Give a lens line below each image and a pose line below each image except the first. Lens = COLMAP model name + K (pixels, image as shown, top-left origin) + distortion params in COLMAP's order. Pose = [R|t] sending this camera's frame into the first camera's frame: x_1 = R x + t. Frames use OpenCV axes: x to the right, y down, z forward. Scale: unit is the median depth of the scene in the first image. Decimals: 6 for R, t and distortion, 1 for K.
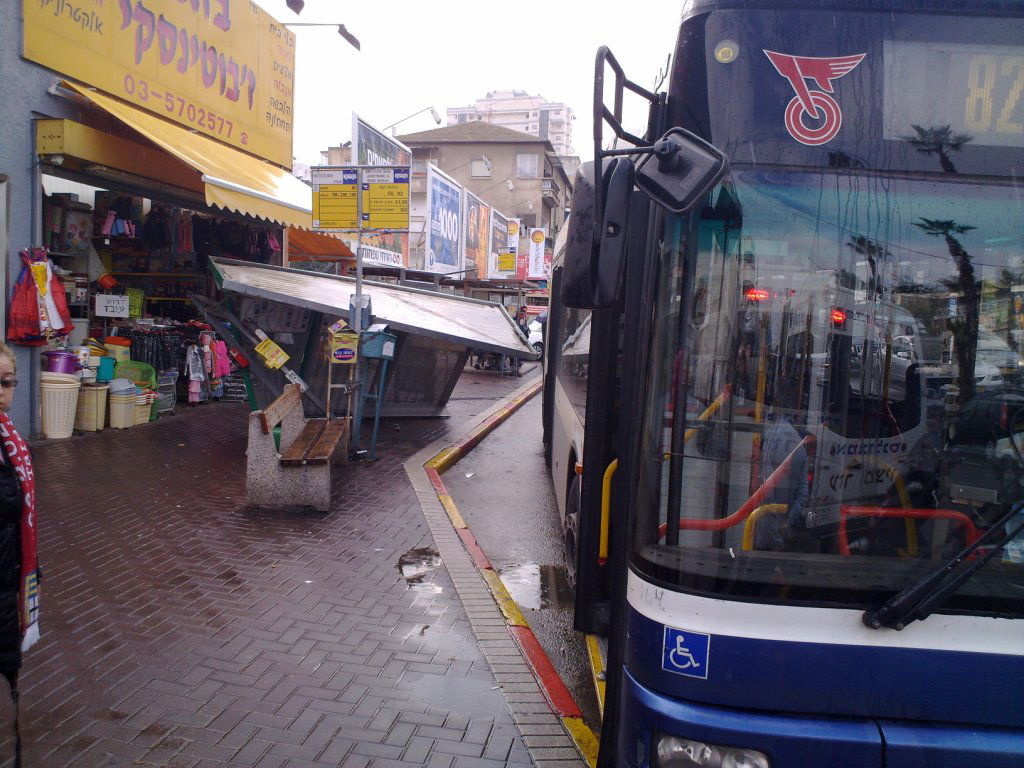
lens RADIAL K [[884.0, 0, 485.8], [0, 884.0, 384.8], [0, 0, 1]] dist [0.062062, -0.250910]
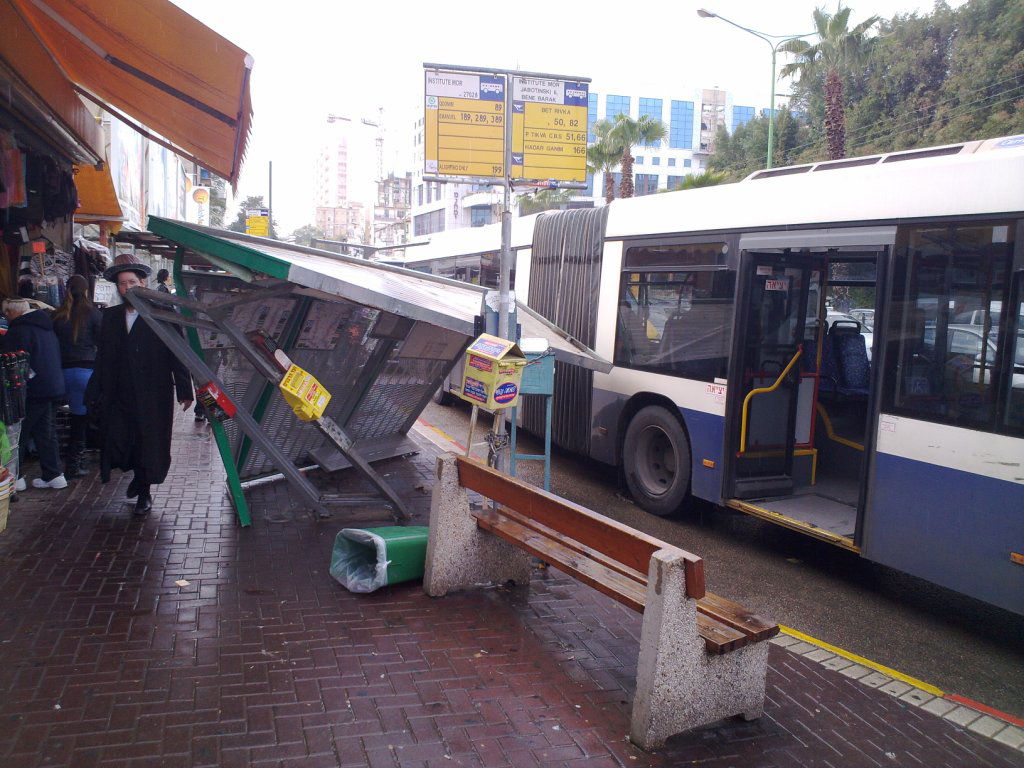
lens RADIAL K [[860.4, 0, 512.2], [0, 860.4, 394.7], [0, 0, 1]] dist [-0.033377, 0.001028]
pose [[0.882707, -0.069171, 0.464805, -0.410004], [0.042613, 0.996815, 0.067416, -0.070006], [-0.467988, -0.039702, 0.882843, 0.481985]]
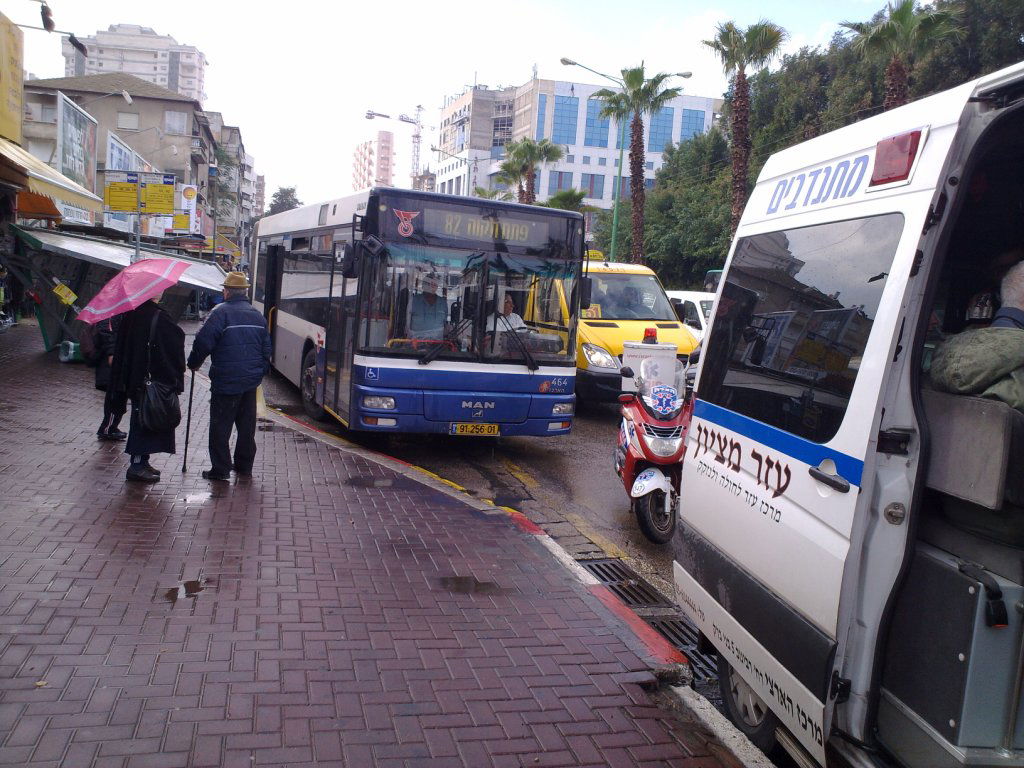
lens RADIAL K [[884.0, 0, 485.8], [0, 884.0, 384.8], [0, 0, 1]] dist [0.062062, -0.250910]
pose [[0.918863, -0.018478, 0.394143, -0.198097], [-0.001284, 0.998758, 0.049816, 0.042363], [-0.394574, -0.046281, 0.917698, -0.638305]]
